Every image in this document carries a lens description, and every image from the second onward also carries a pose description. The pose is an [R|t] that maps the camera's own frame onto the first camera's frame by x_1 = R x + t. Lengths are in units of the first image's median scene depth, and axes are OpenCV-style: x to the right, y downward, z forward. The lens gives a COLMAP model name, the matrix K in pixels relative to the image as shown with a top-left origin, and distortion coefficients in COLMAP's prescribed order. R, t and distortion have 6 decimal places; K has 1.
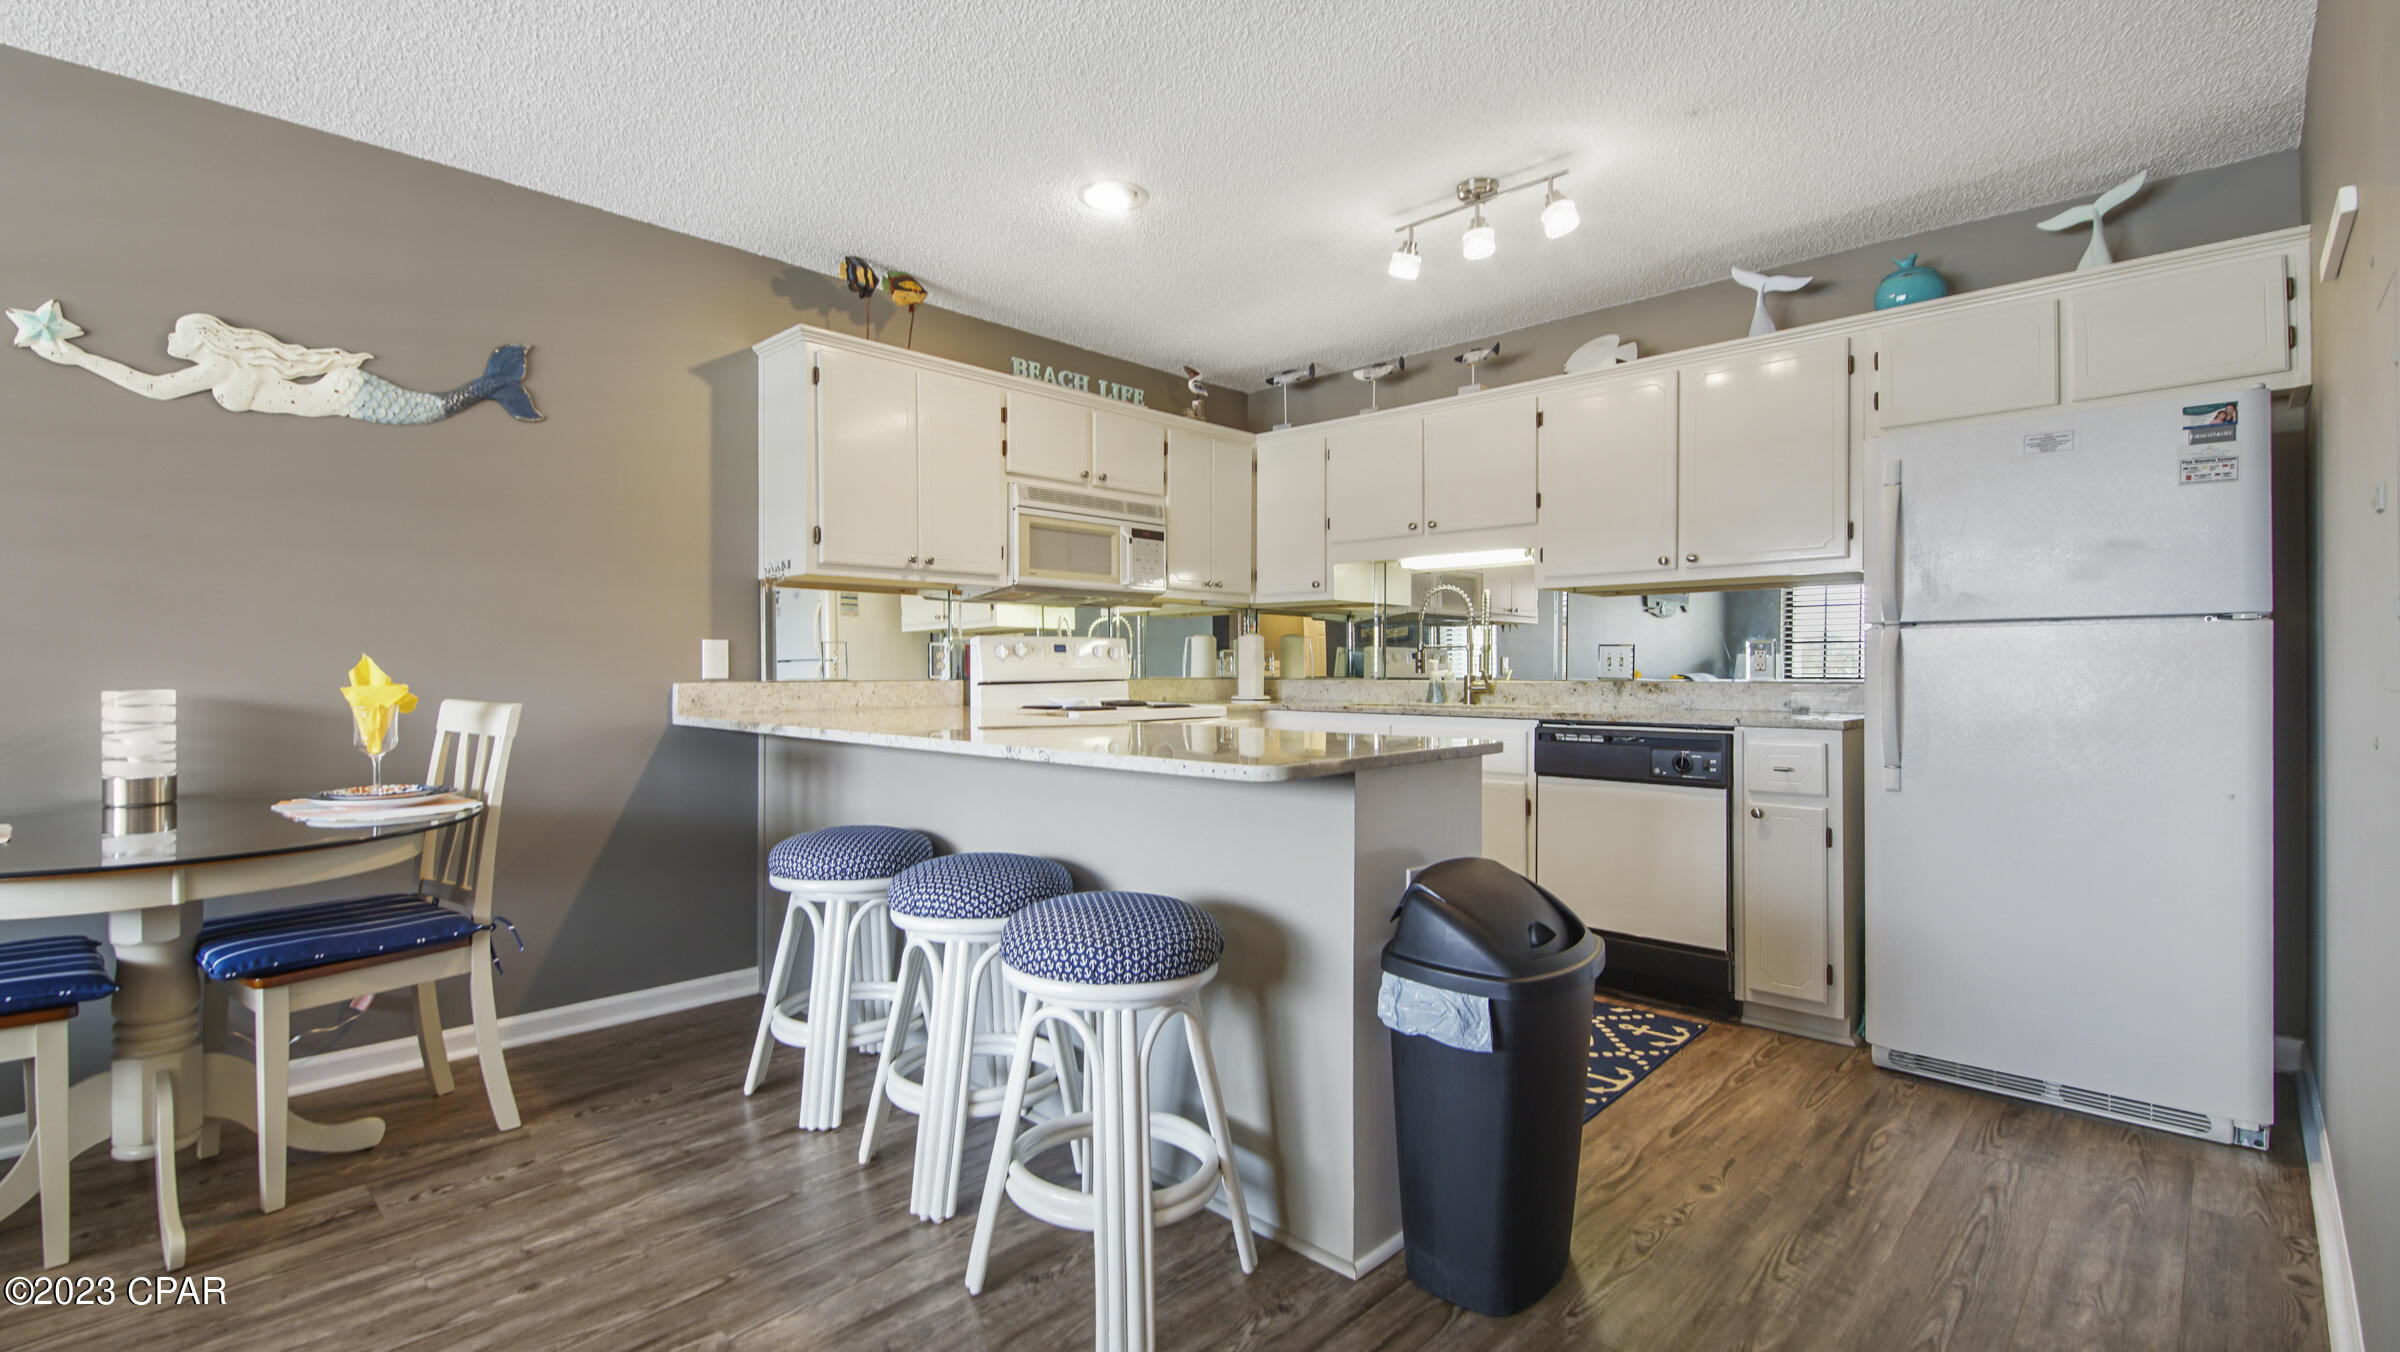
lens RADIAL K [[1035.5, 0, 1194.0], [0, 1035.5, 671.5], [0, 0, 1]] dist [0.038227, -0.021988]
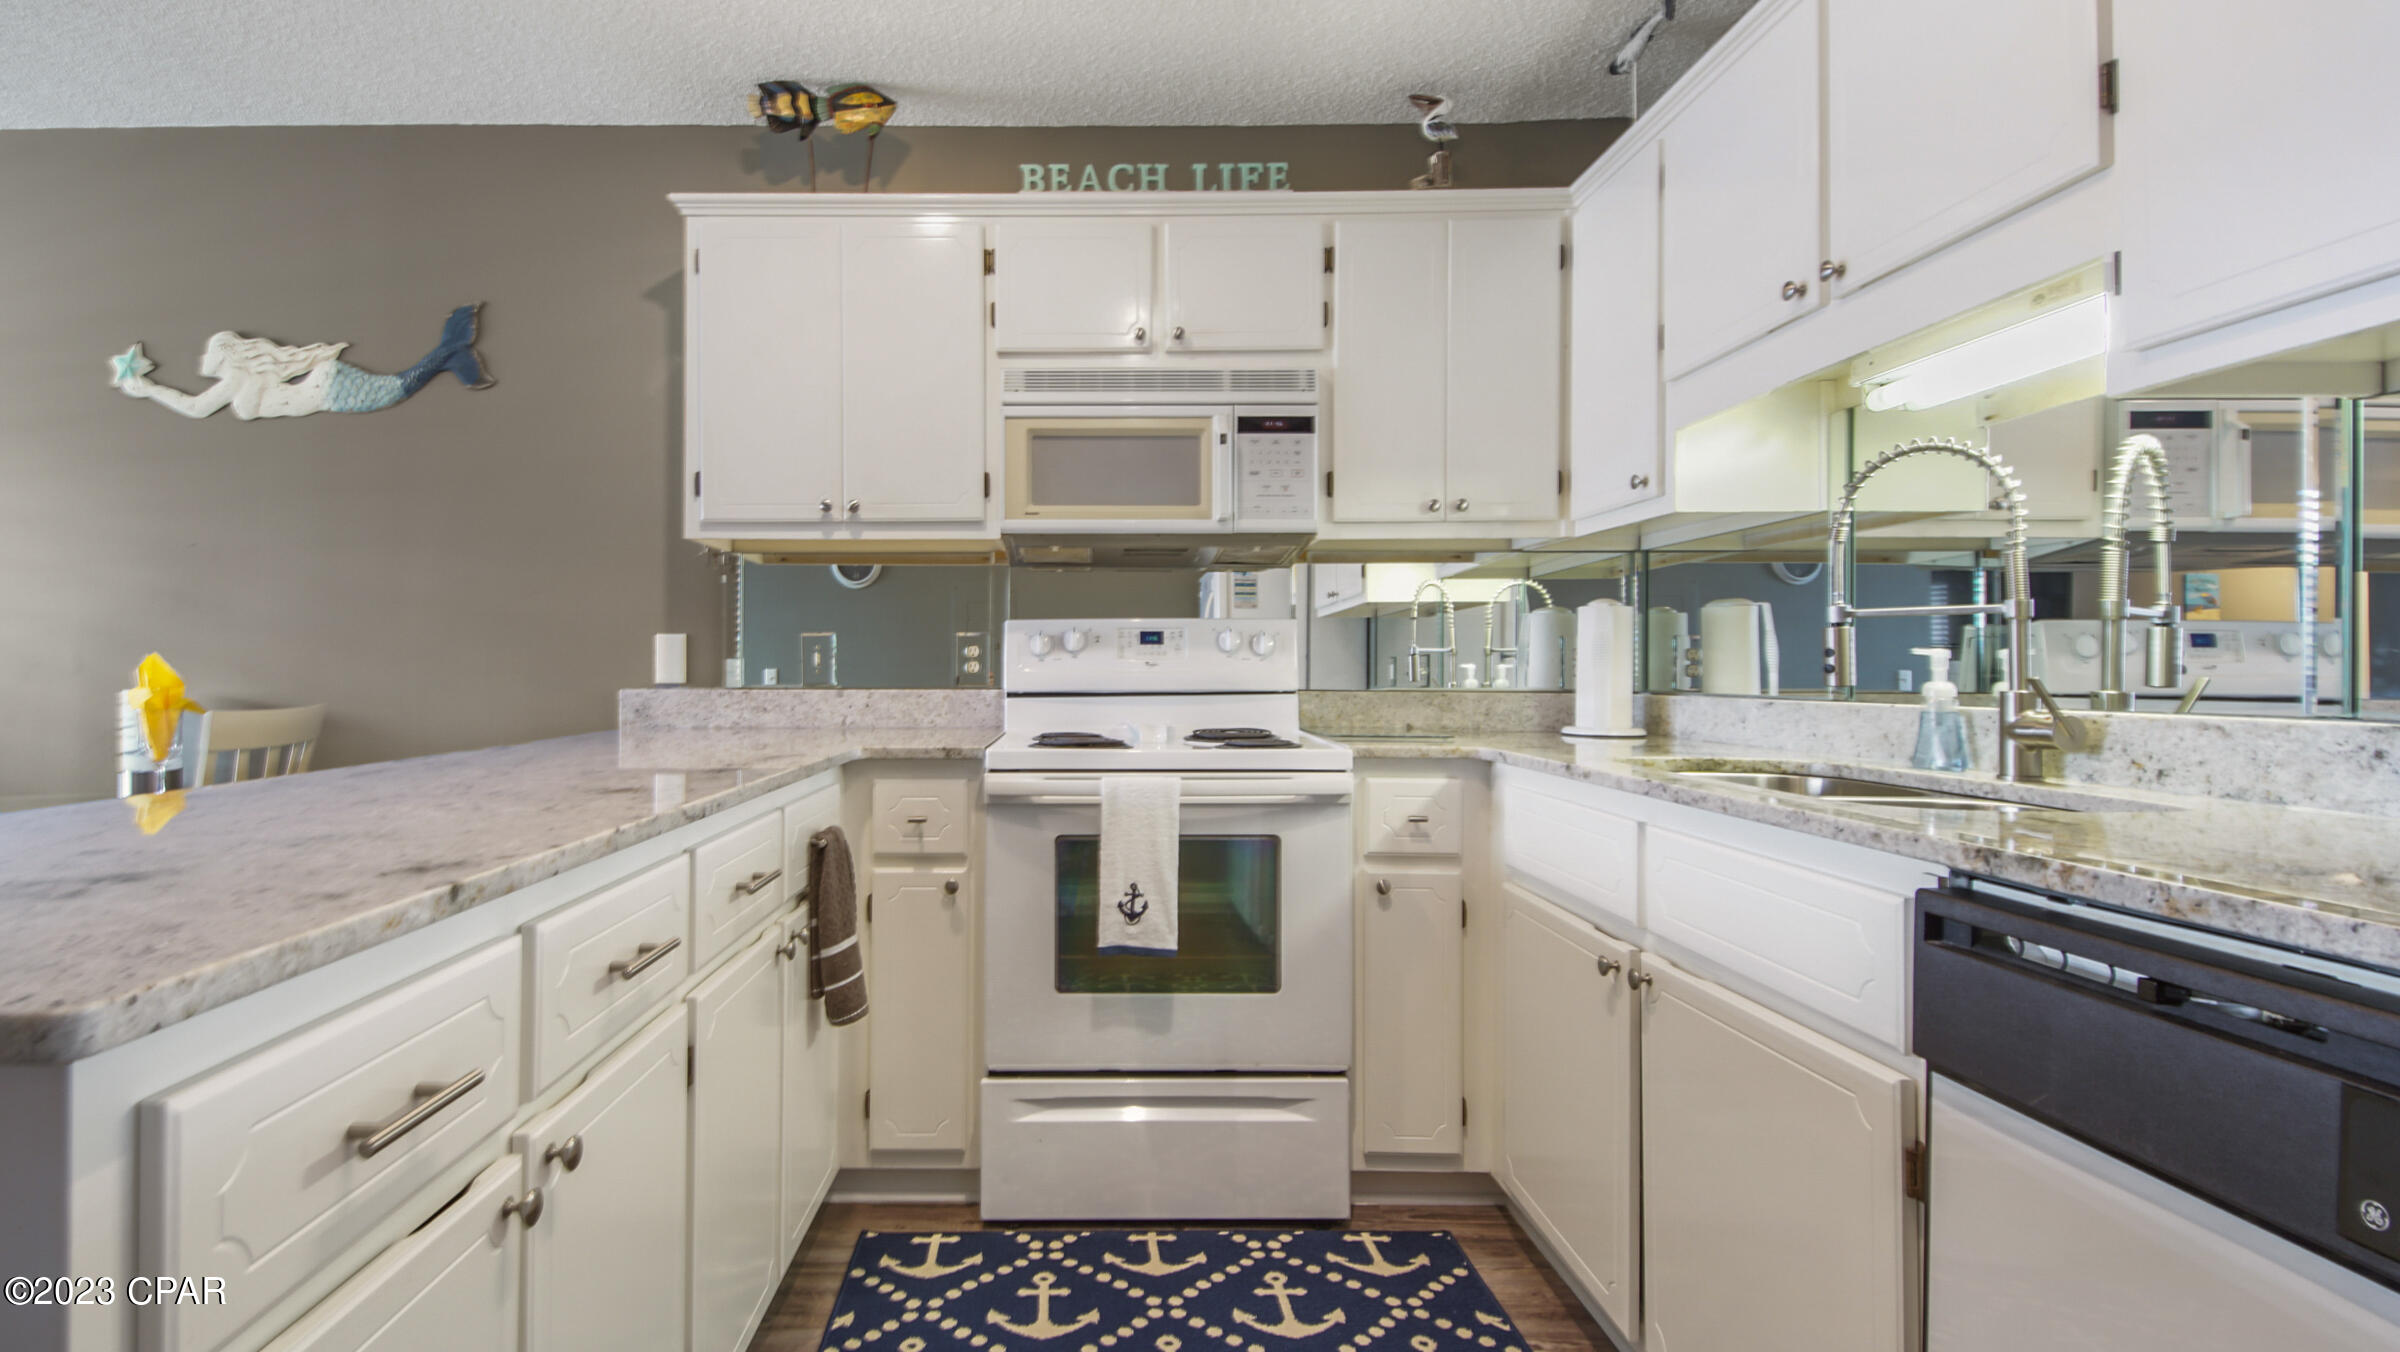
lens RADIAL K [[1181.7, 0, 1098.7], [0, 1181.7, 667.3], [0, 0, 1]] dist [0.042901, -0.036405]
pose [[0.700649, -0.001185, -0.713505, 0.420687], [-0.005313, 0.999962, -0.006878, -0.000717], [0.713486, 0.008610, 0.700616, 0.636785]]
